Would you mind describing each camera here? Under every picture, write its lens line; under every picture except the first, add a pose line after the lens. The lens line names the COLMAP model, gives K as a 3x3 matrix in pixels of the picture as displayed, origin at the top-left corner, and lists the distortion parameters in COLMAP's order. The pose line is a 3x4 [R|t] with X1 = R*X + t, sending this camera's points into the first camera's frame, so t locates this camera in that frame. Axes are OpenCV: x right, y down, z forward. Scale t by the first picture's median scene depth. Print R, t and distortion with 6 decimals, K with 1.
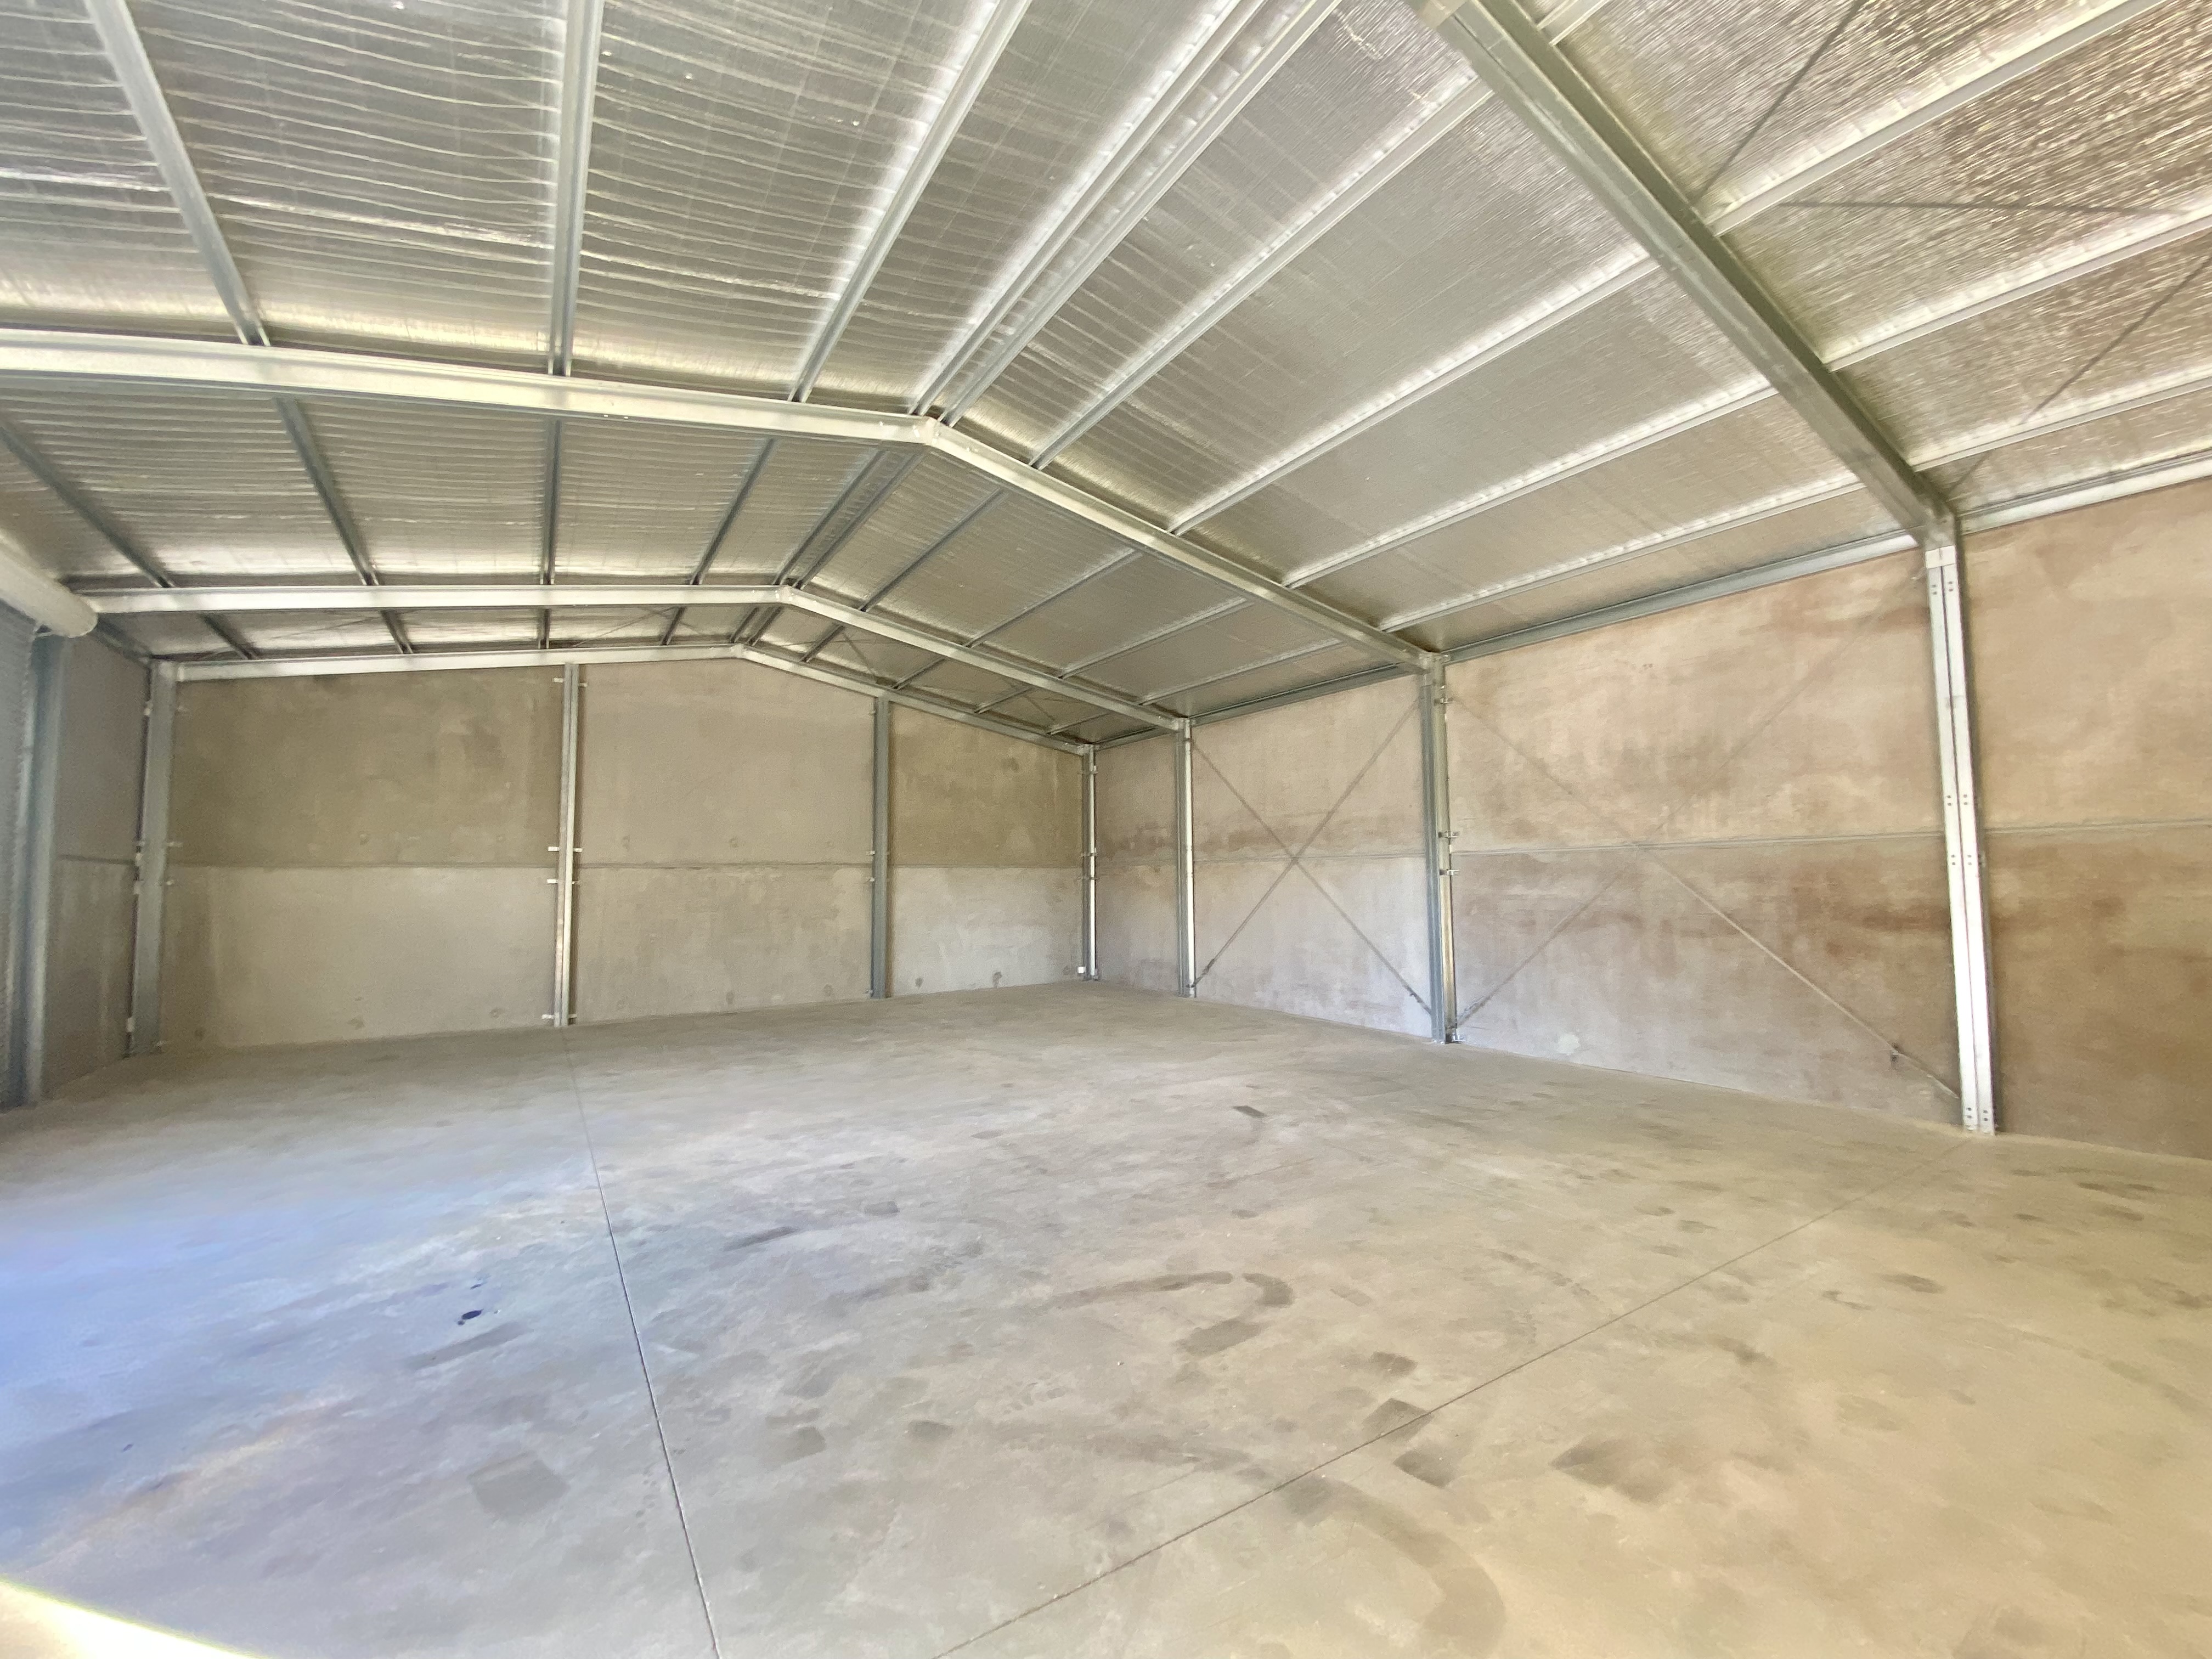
lens RADIAL K [[888.5, 0, 1099.9], [0, 888.5, 833.0], [0, 0, 1]] dist [0.001823, -0.002359]
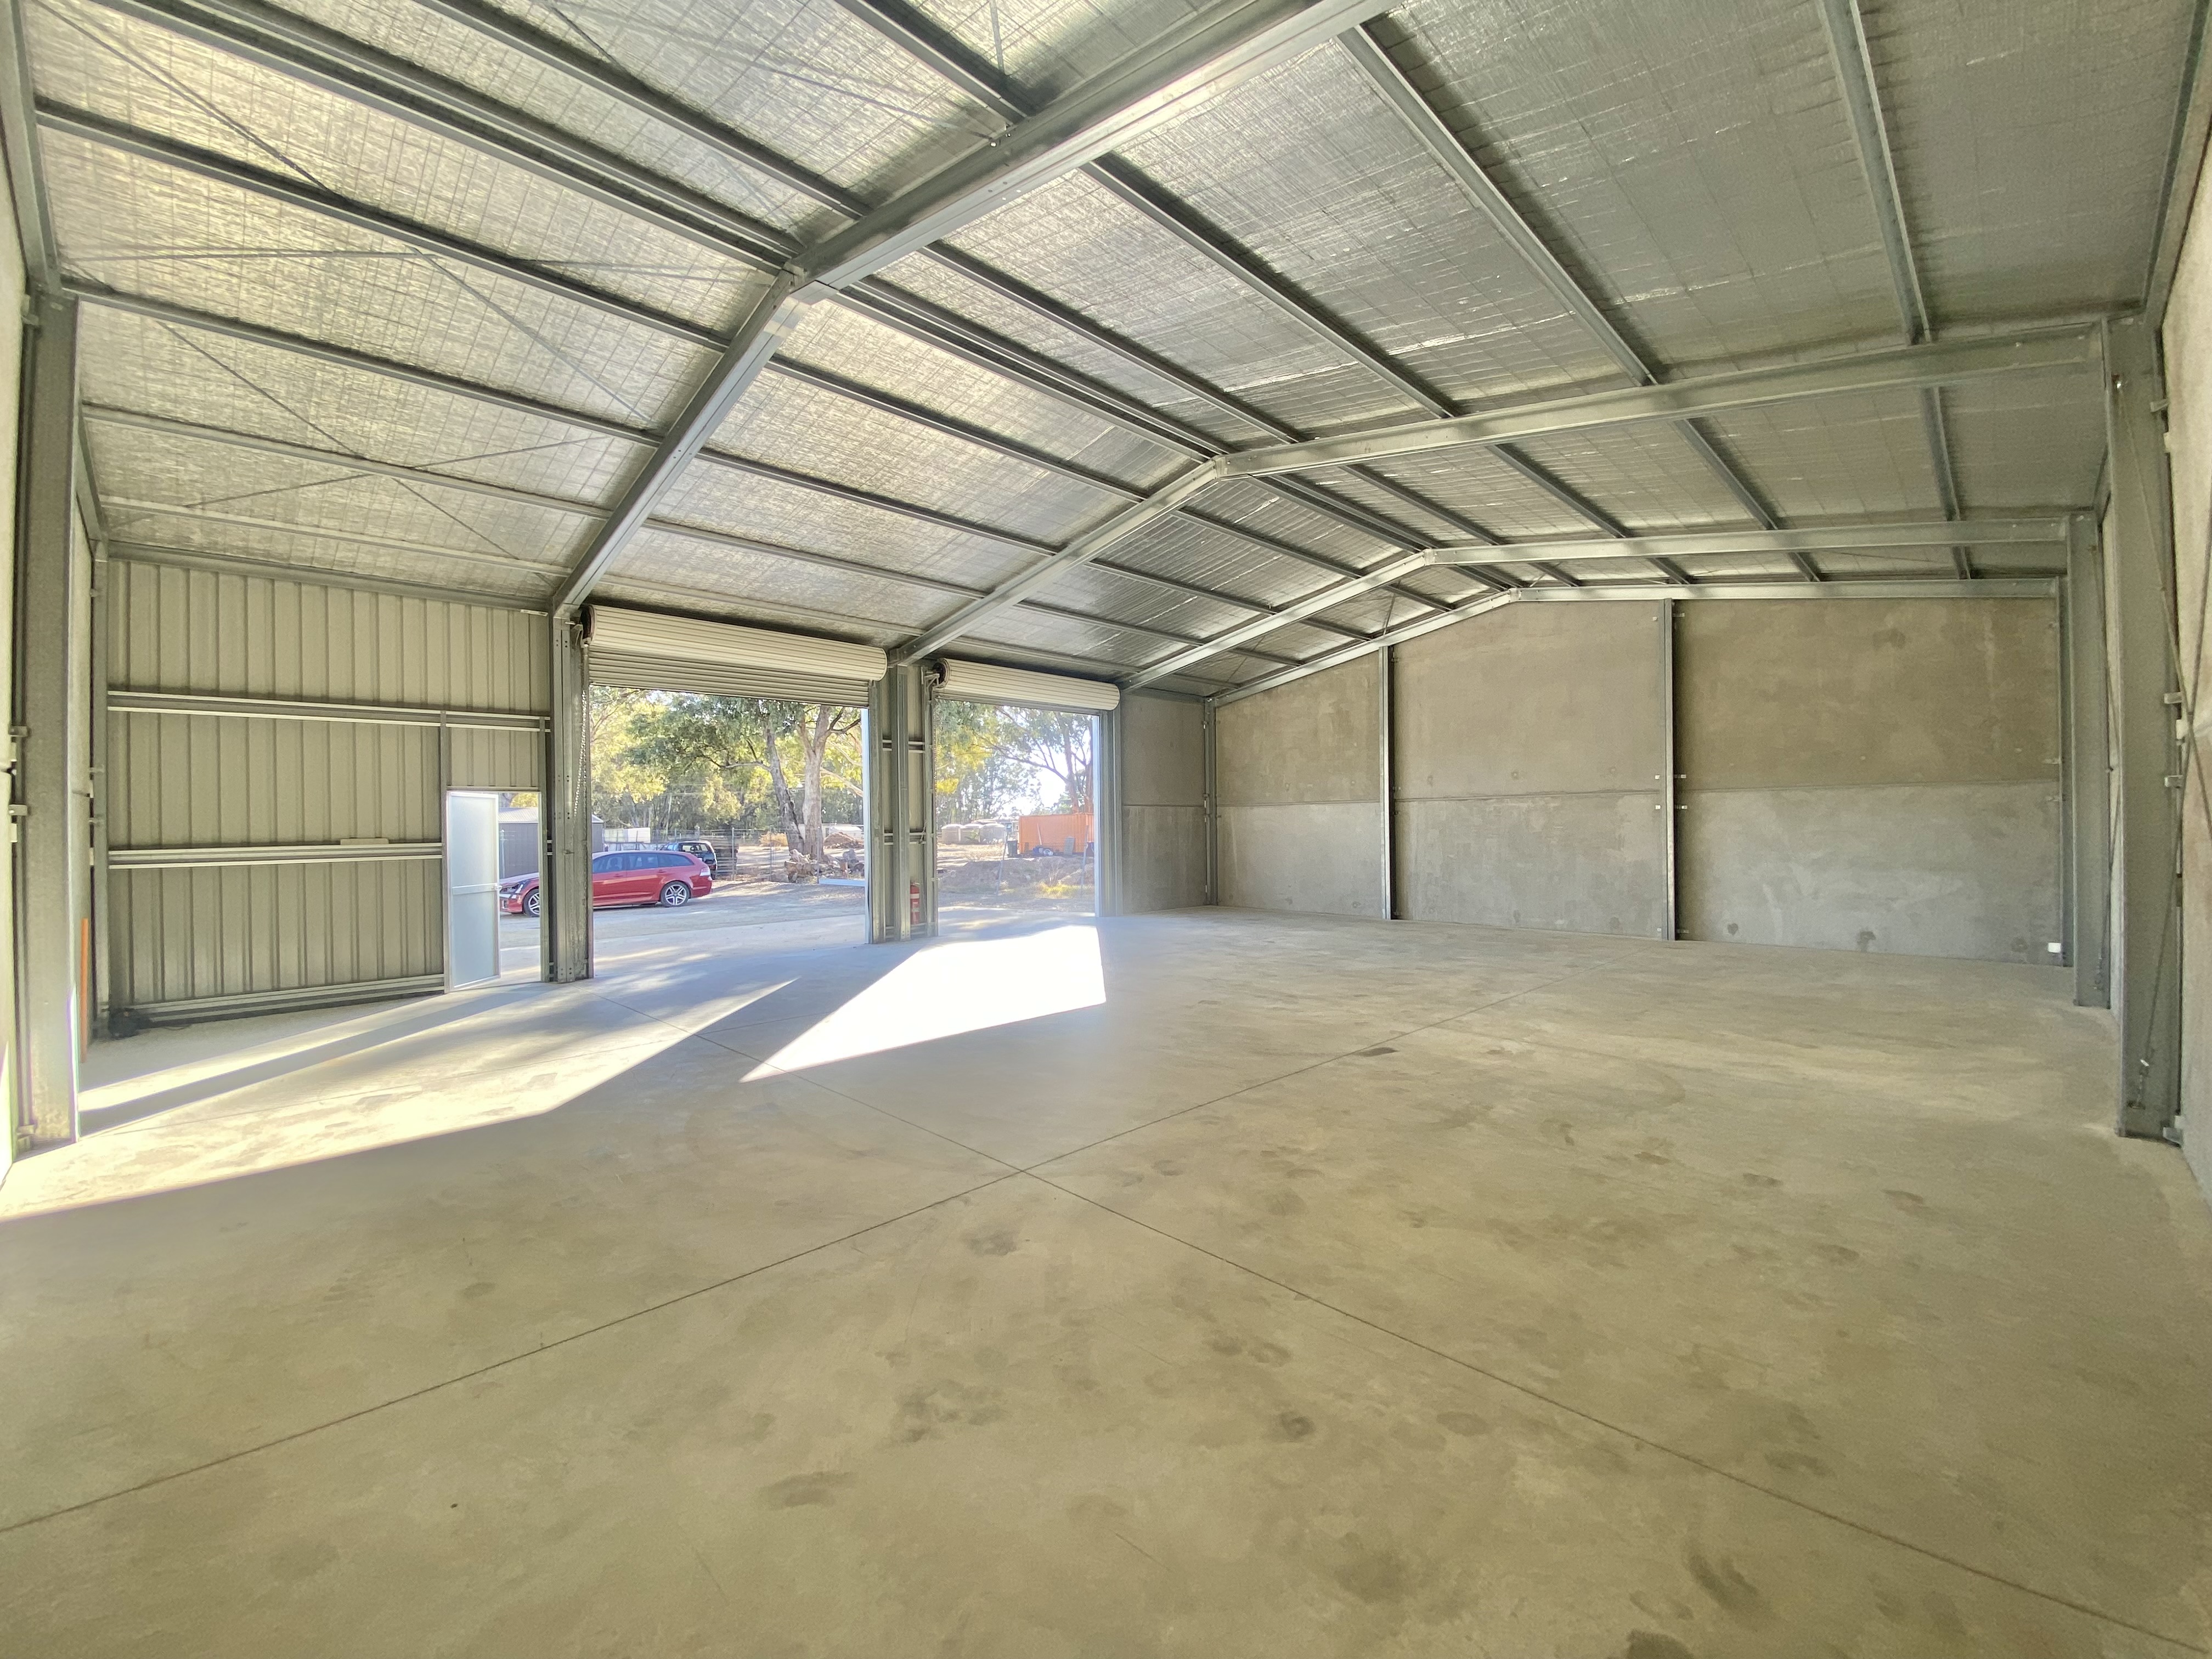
lens RADIAL K [[888.5, 0, 1100.8], [0, 888.5, 825.2], [0, 0, 1]] dist [0.001823, -0.002359]
pose [[0.194771, 0.003841, -0.980841, 0.552353], [0.060288, 0.998055, 0.015880, 0.024047], [0.978994, -0.062226, 0.194161, 0.291787]]
